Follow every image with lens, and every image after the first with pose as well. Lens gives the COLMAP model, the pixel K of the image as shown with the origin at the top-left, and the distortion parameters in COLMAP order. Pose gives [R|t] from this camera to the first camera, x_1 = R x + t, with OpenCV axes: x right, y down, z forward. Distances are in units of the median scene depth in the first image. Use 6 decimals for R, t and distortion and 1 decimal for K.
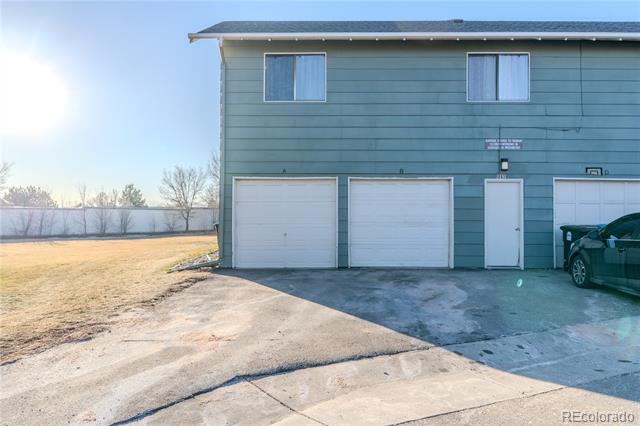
lens RADIAL K [[490.4, 0, 319.5], [0, 490.4, 214.6], [0, 0, 1]] dist [0.037531, 0.001535]
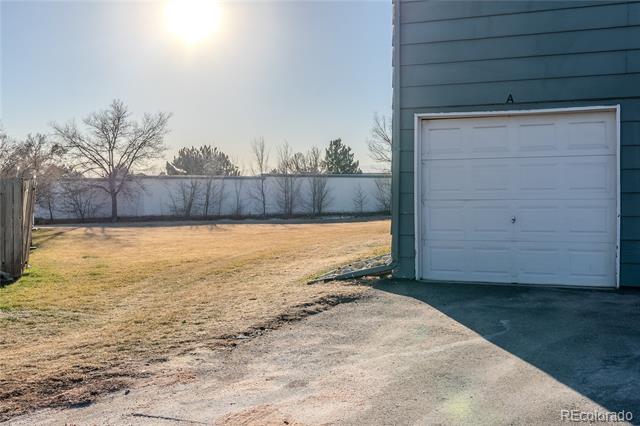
lens RADIAL K [[785.7, 0, 320.2], [0, 785.7, 212.6], [0, 0, 1]] dist [0.025065, 0.000000]
pose [[0.920441, 0.005227, -0.390846, 0.068510], [0.008976, 0.999364, 0.034503, 0.001402], [0.390778, -0.035266, 0.919809, 0.142738]]
